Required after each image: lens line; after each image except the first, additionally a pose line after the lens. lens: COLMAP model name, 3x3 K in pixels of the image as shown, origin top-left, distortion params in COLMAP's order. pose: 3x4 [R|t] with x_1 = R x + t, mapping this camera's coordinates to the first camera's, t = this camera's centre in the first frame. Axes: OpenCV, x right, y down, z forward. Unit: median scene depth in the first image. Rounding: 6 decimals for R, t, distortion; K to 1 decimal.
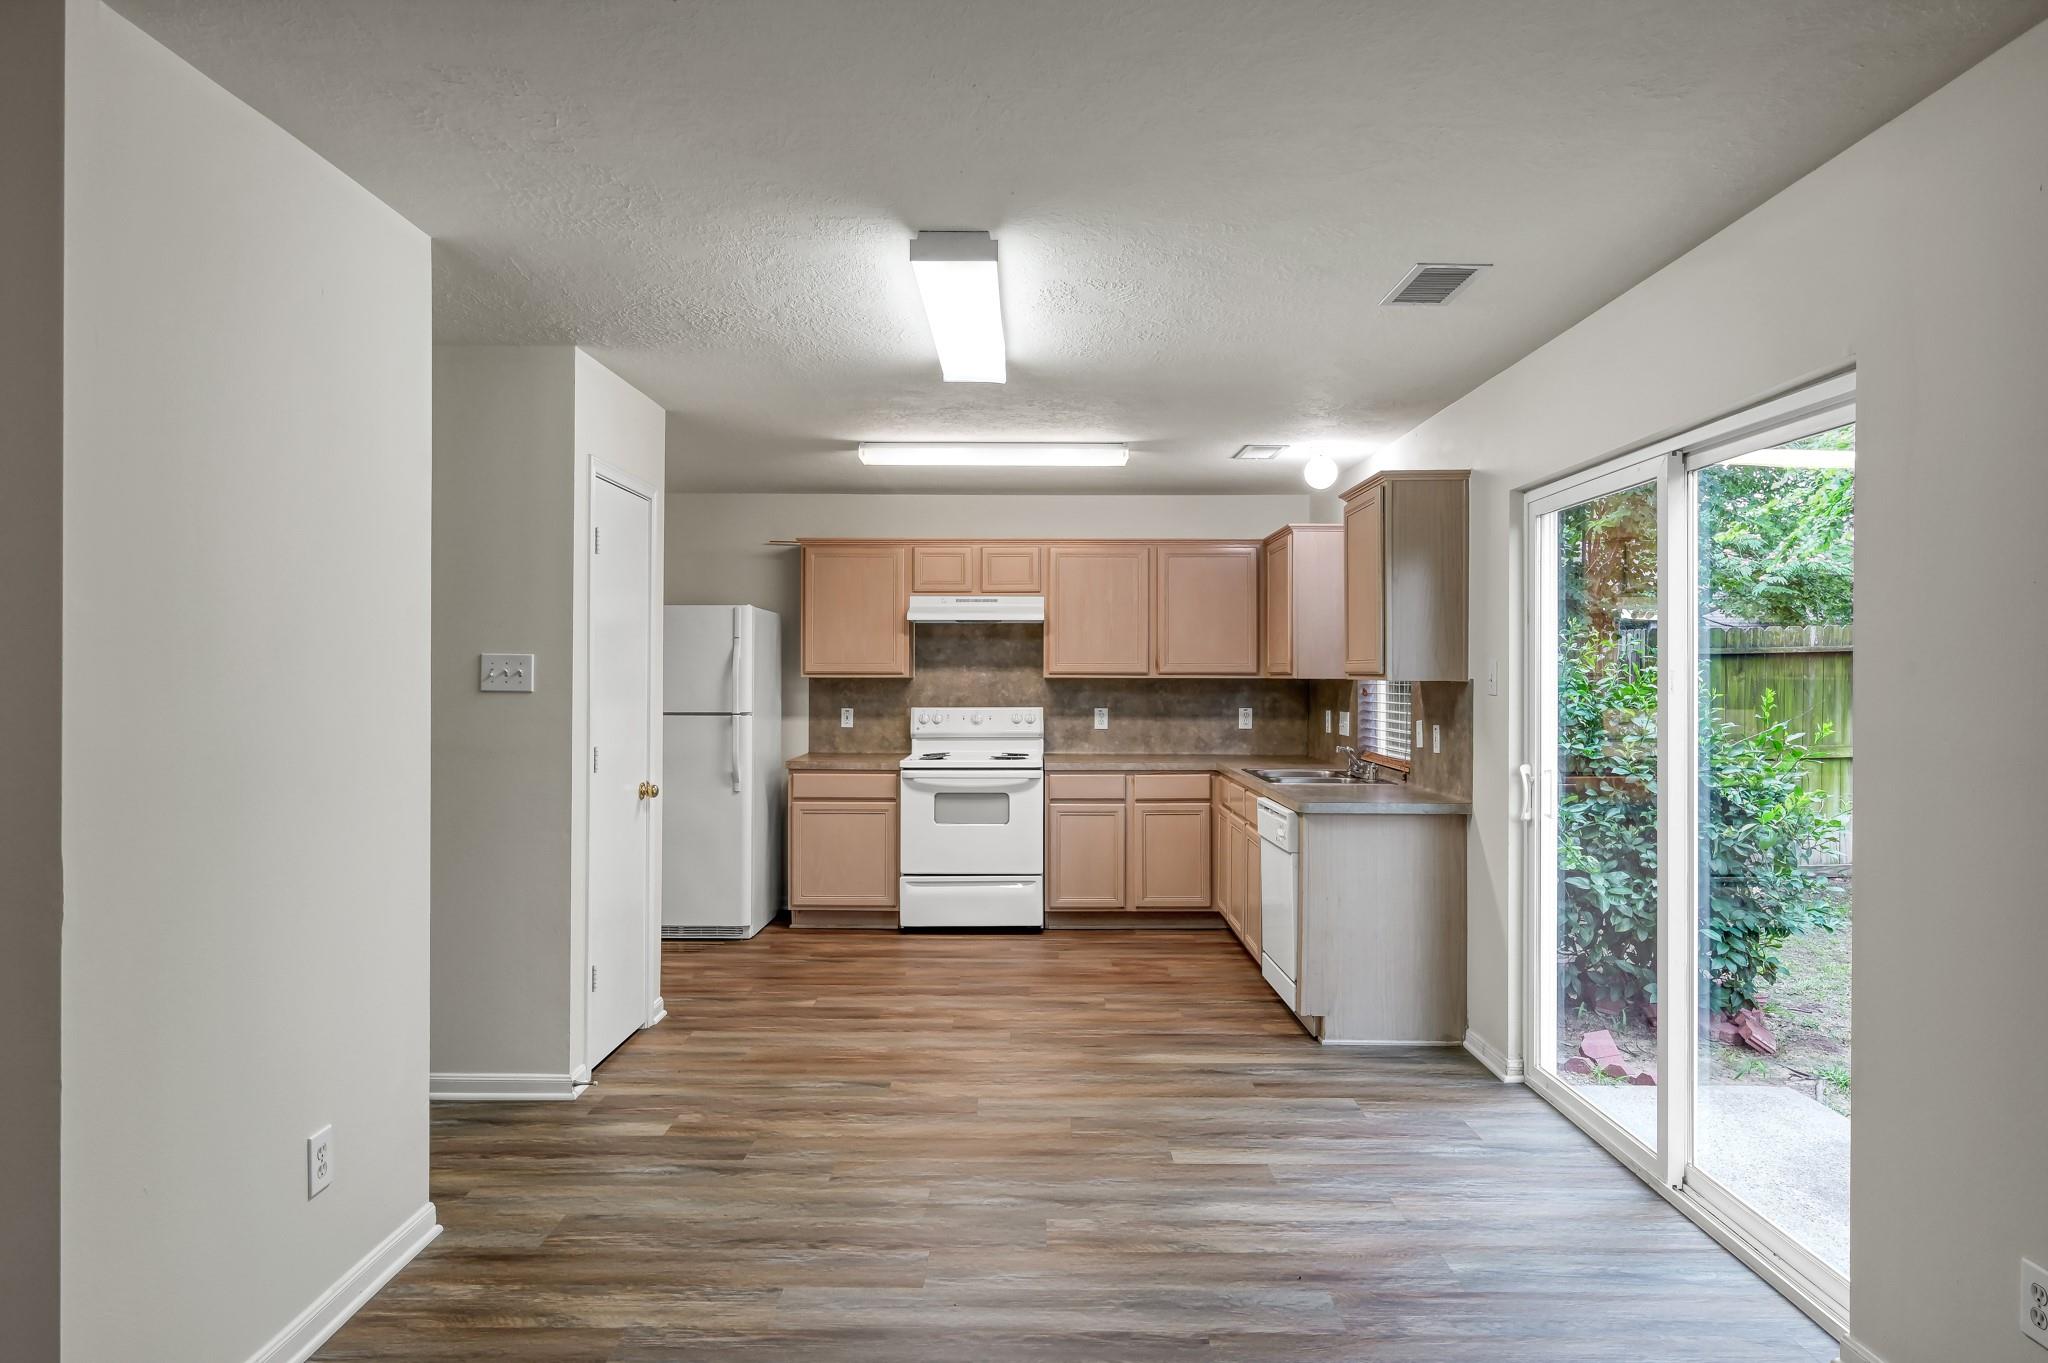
lens RADIAL K [[1246.3, 0, 1025.0], [0, 1246.3, 675.0], [0, 0, 1]] dist [0.000118, -0.000215]
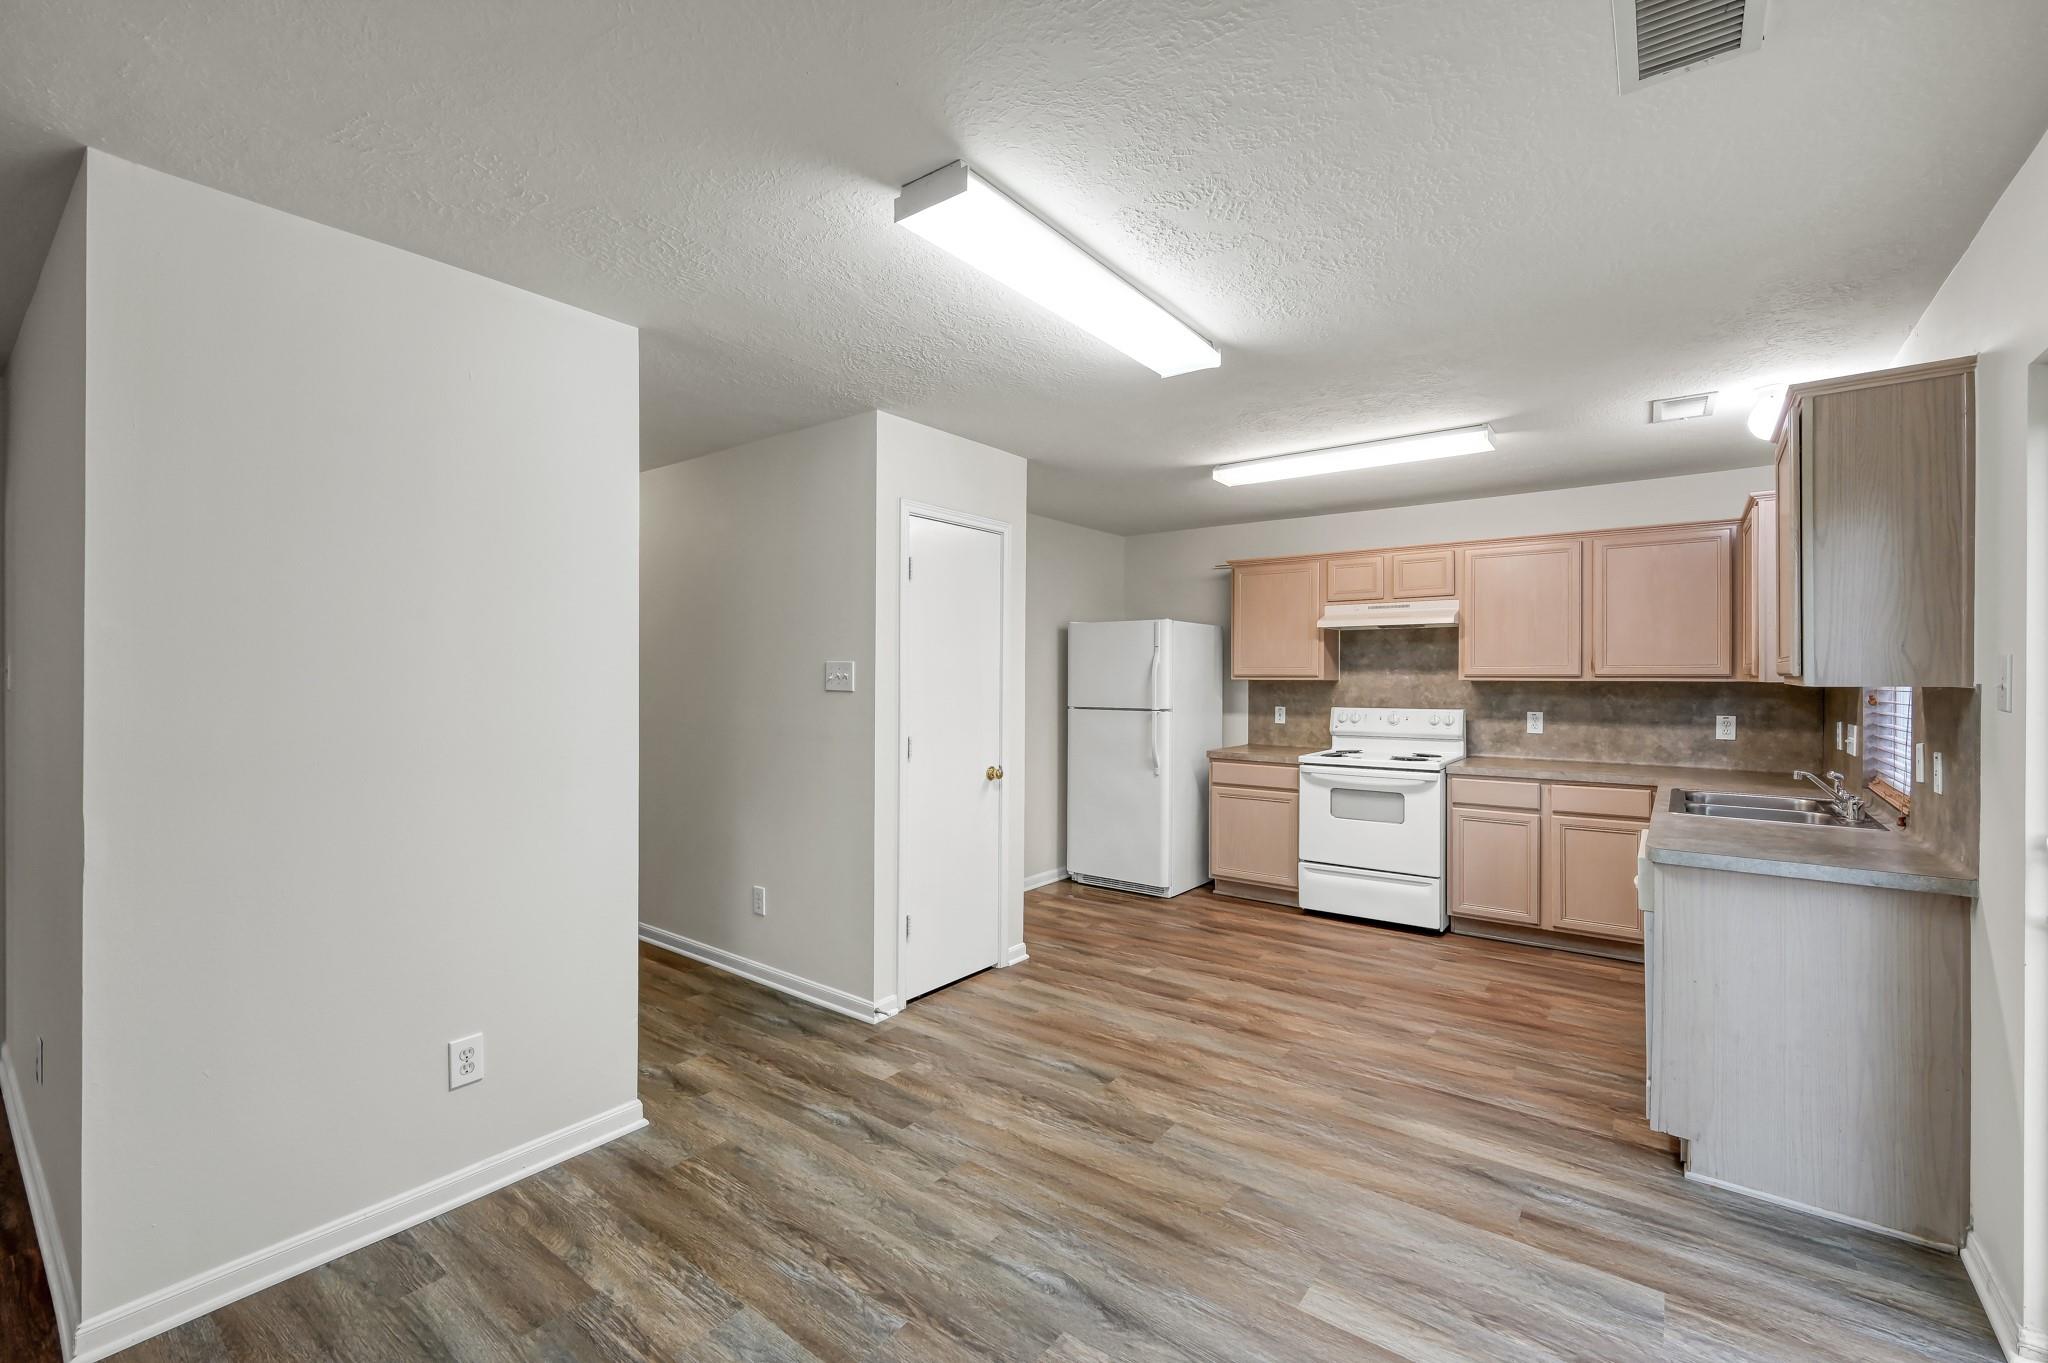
lens RADIAL K [[861.8, 0, 1026.0], [0, 861.8, 677.3], [0, 0, 1]] dist [-0.001555, -0.000305]
pose [[0.799230, -0.000419, -0.601025, 0.163226], [0.000439, 1.000000, -0.000114, -0.000423], [0.601025, -0.000173, 0.799230, 0.250041]]
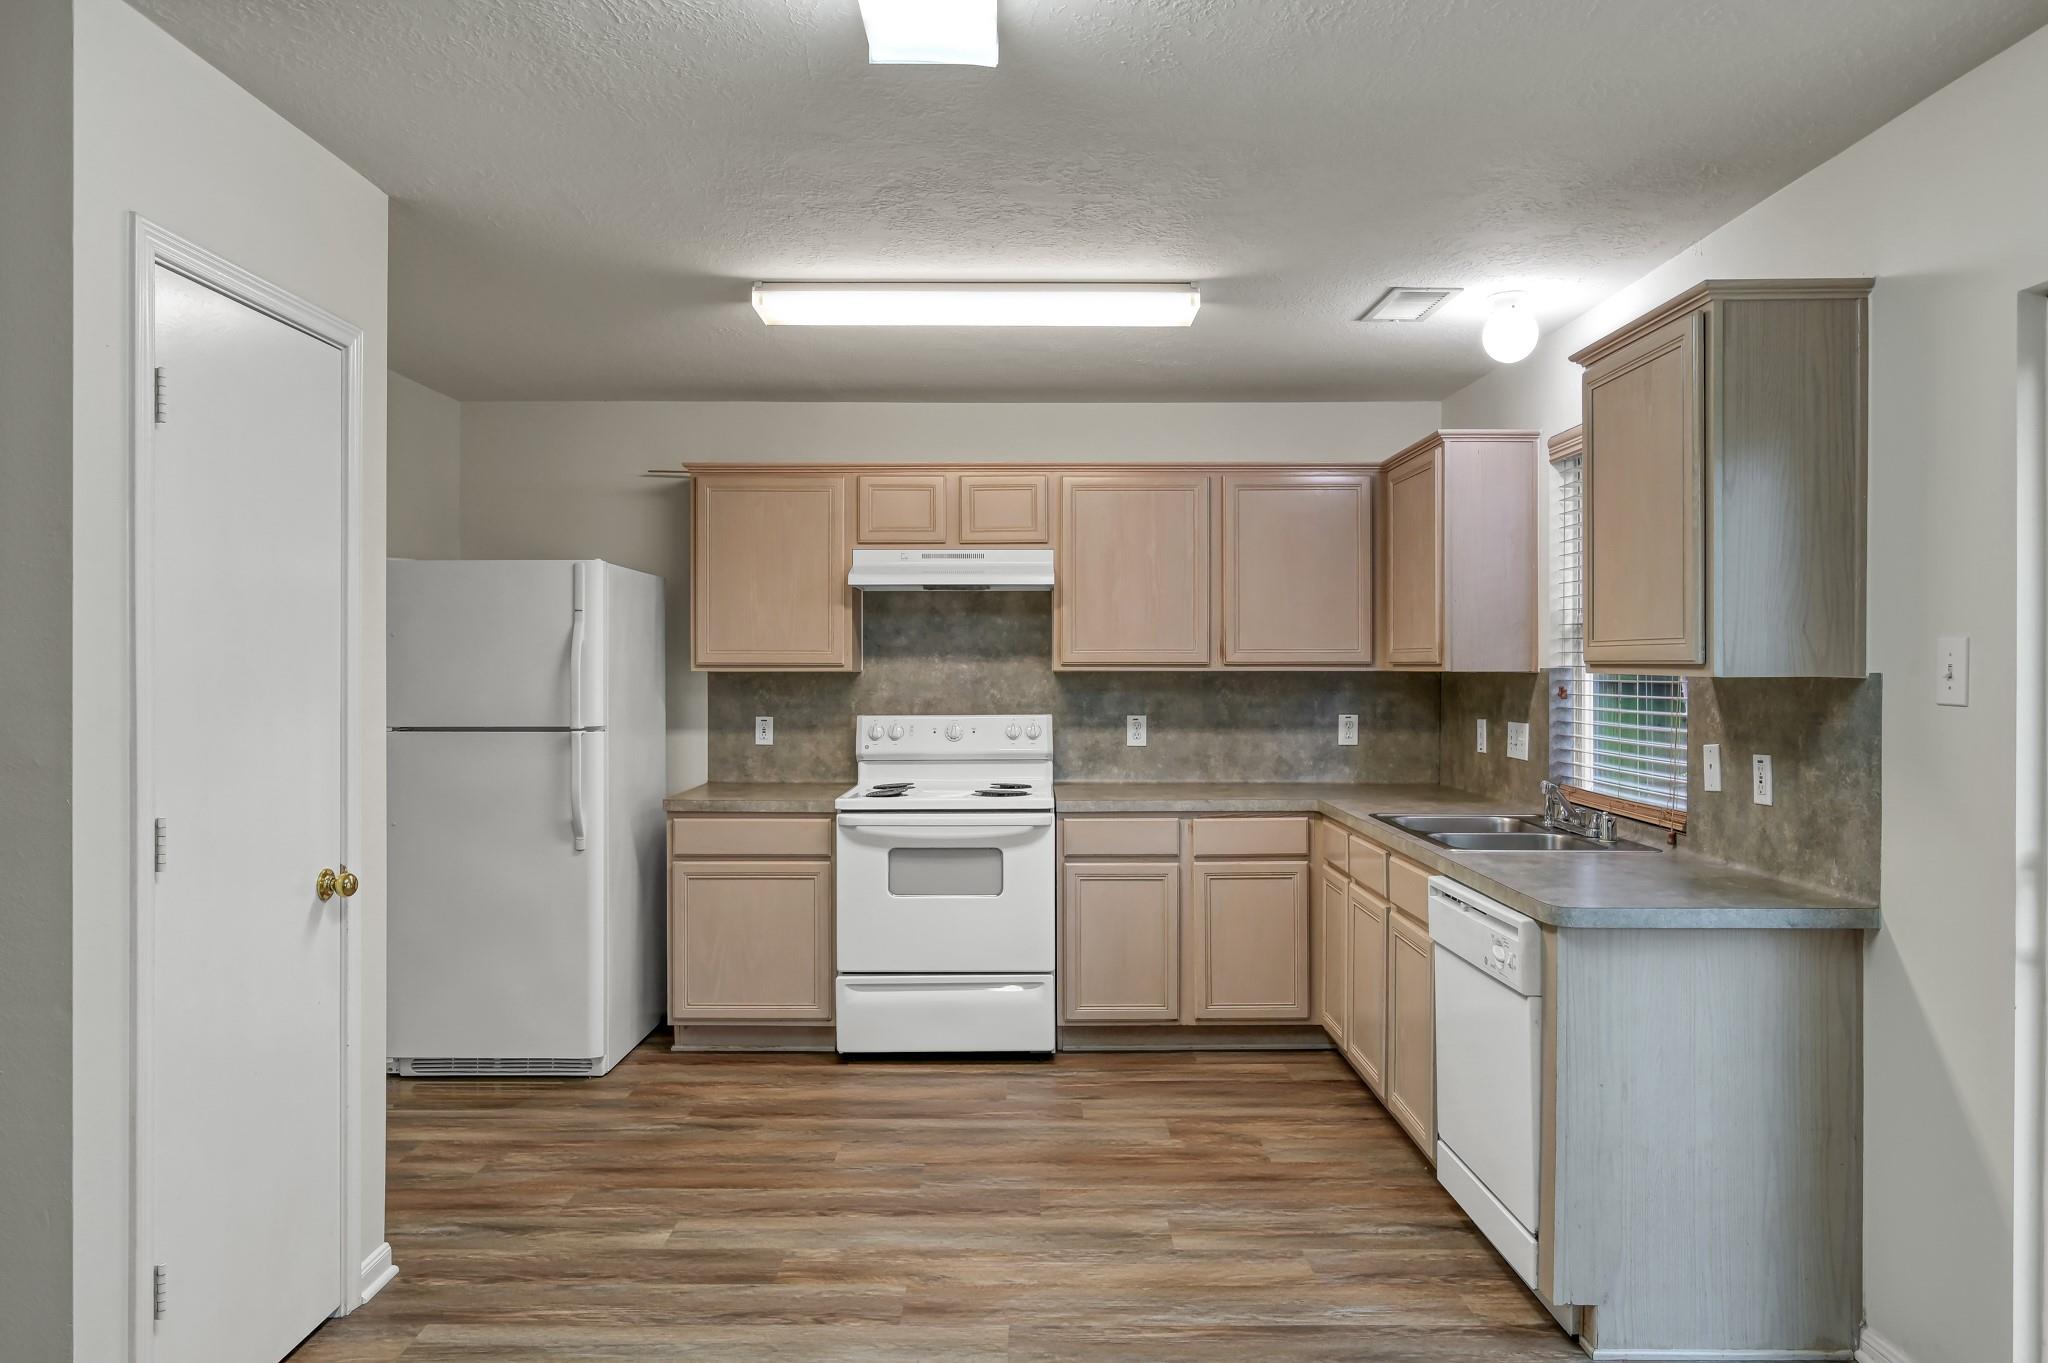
lens RADIAL K [[1319.9, 0, 1023.0], [0, 1319.9, 673.9], [0, 0, 1]] dist [-0.004015, -0.000444]
pose [[0.999979, -0.002924, 0.005705, -0.005720], [0.002888, 0.999976, 0.006285, -0.000859], [-0.005723, -0.006268, 0.999964, 0.307866]]
